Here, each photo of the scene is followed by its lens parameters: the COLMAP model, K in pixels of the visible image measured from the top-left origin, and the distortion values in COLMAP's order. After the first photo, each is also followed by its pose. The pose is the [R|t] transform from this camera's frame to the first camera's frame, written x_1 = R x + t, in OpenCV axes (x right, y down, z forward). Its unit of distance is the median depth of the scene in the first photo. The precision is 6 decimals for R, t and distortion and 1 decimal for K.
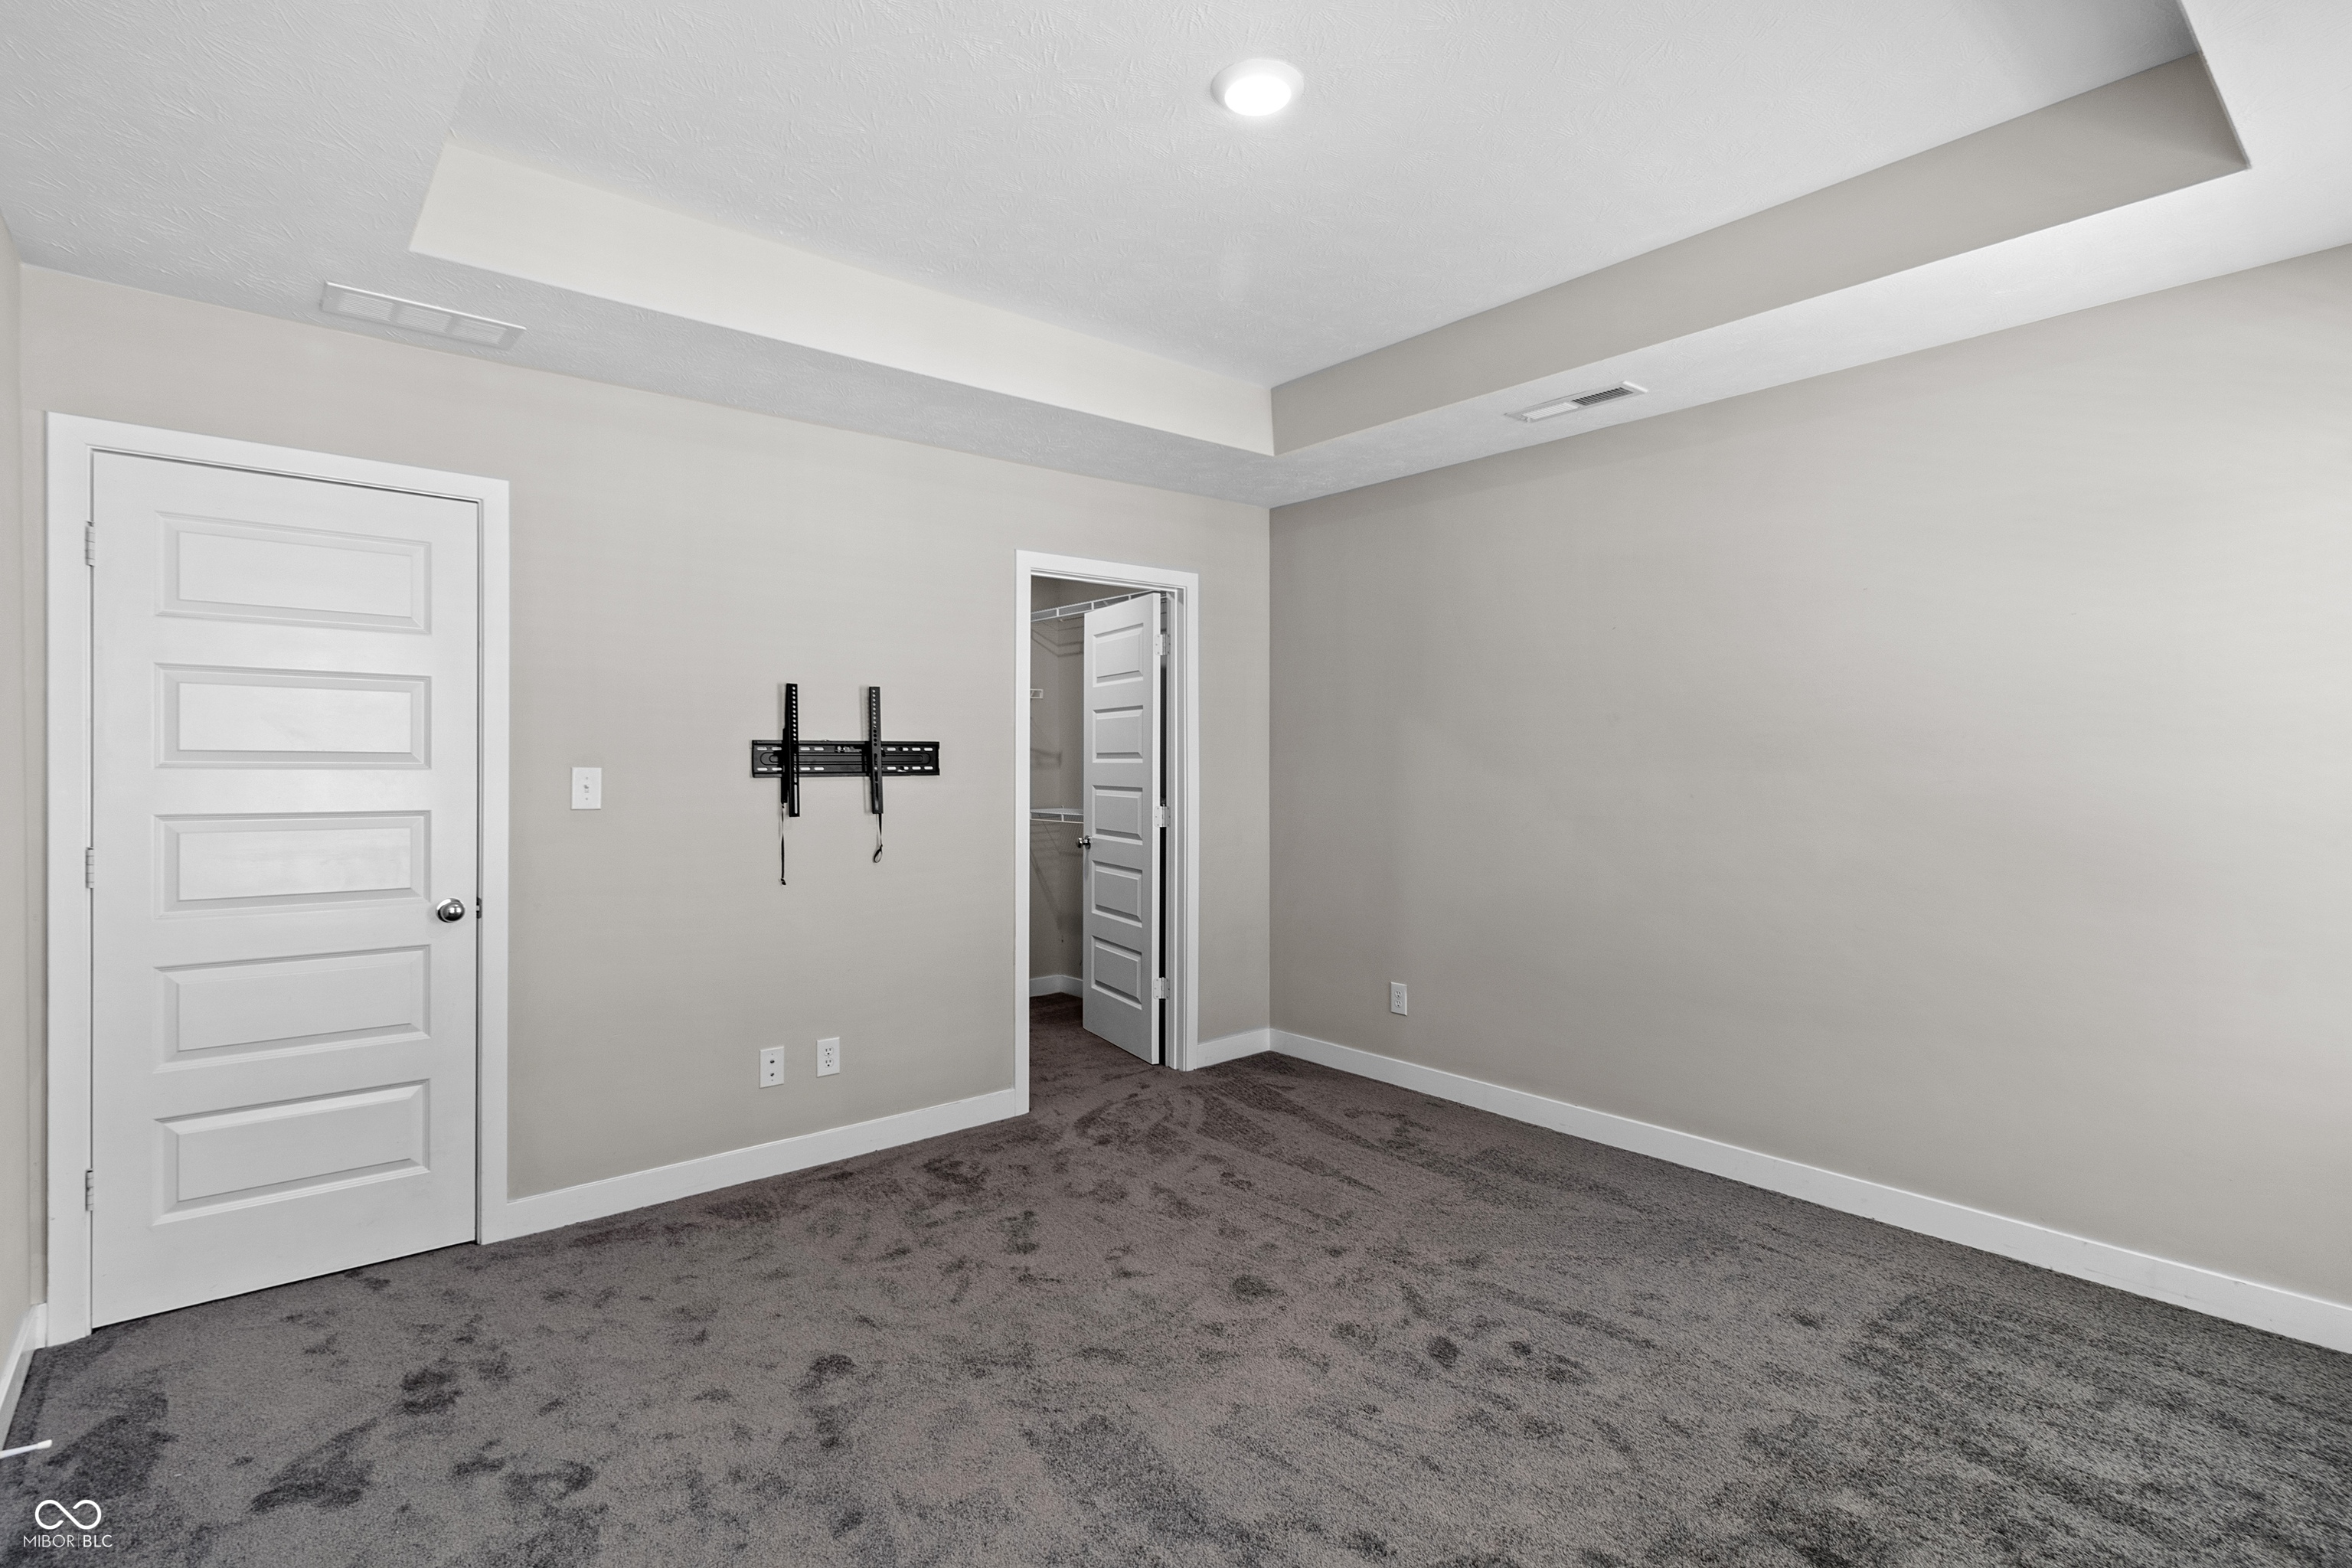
lens RADIAL K [[1122.4, 0, 1187.5], [0, 1122.4, 794.7], [0, 0, 1]] dist [-0.000372, -0.000491]
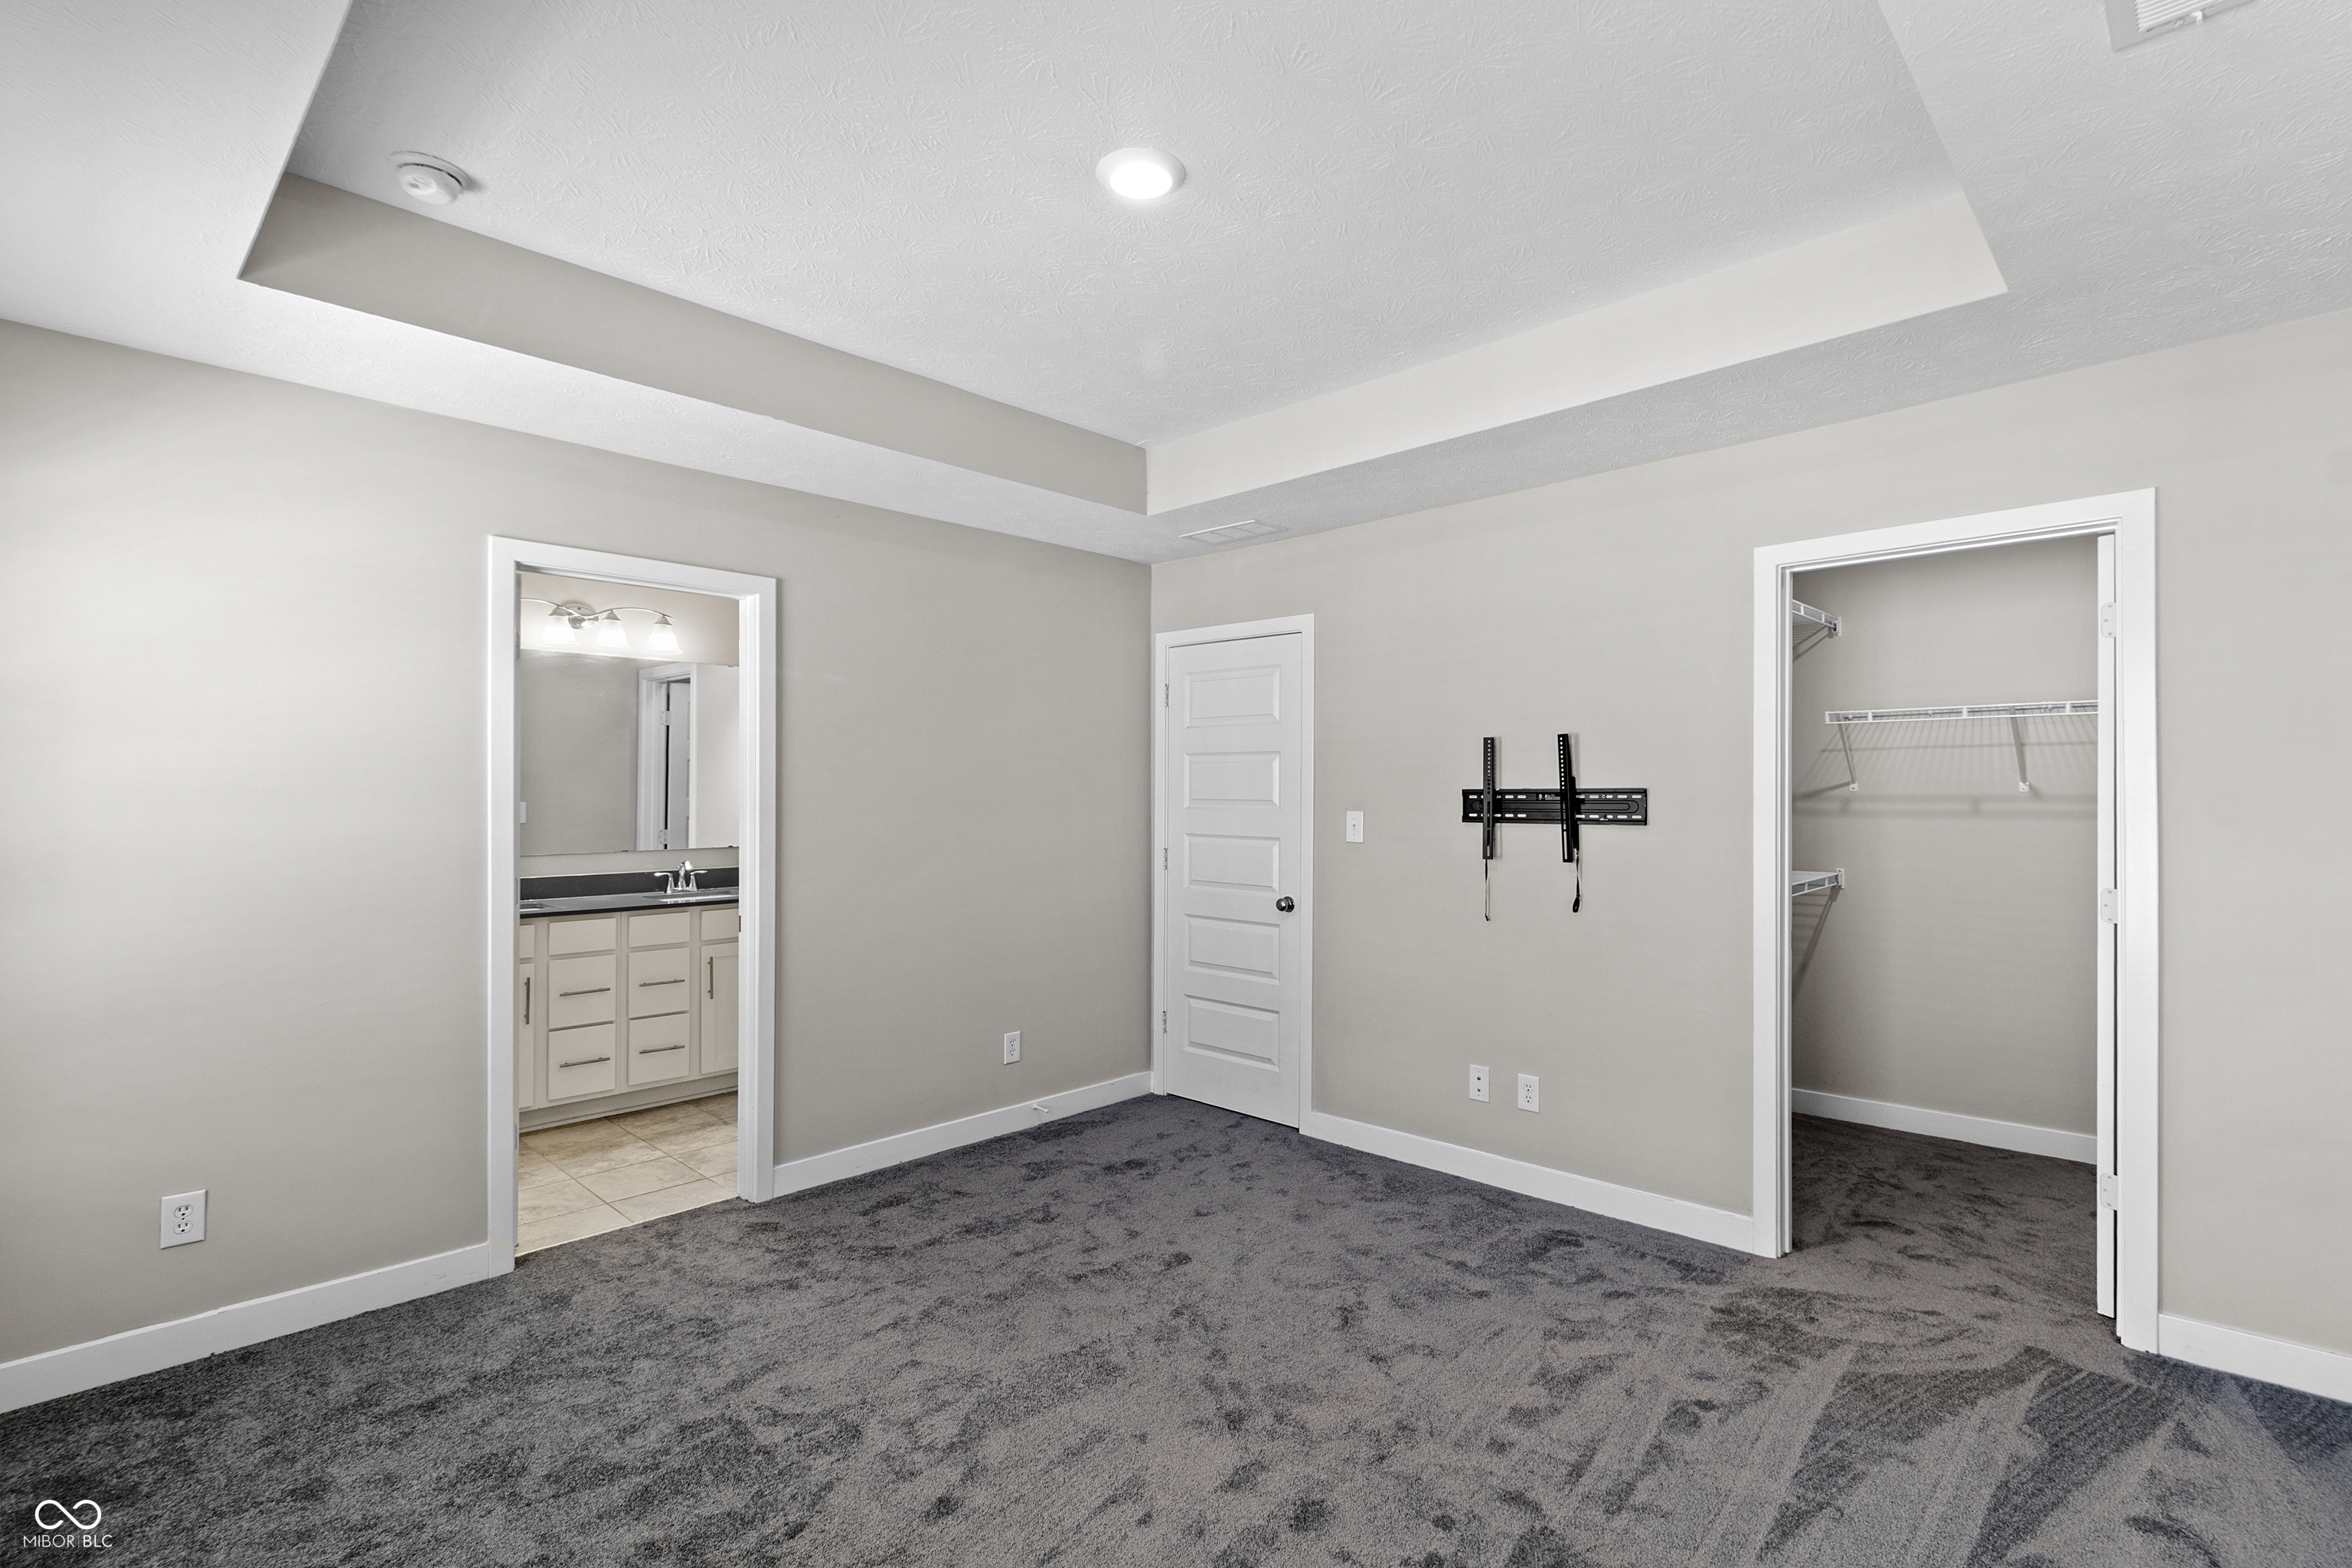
lens RADIAL K [[1088.0, 0, 1181.4], [0, 1088.0, 815.2], [0, 0, 1]] dist [0.001447, 0.000190]
pose [[0.104274, 0.016370, -0.994414, 0.649775], [-0.031771, 0.999409, 0.013121, -0.026571], [0.994041, 0.030225, 0.104732, 0.573425]]
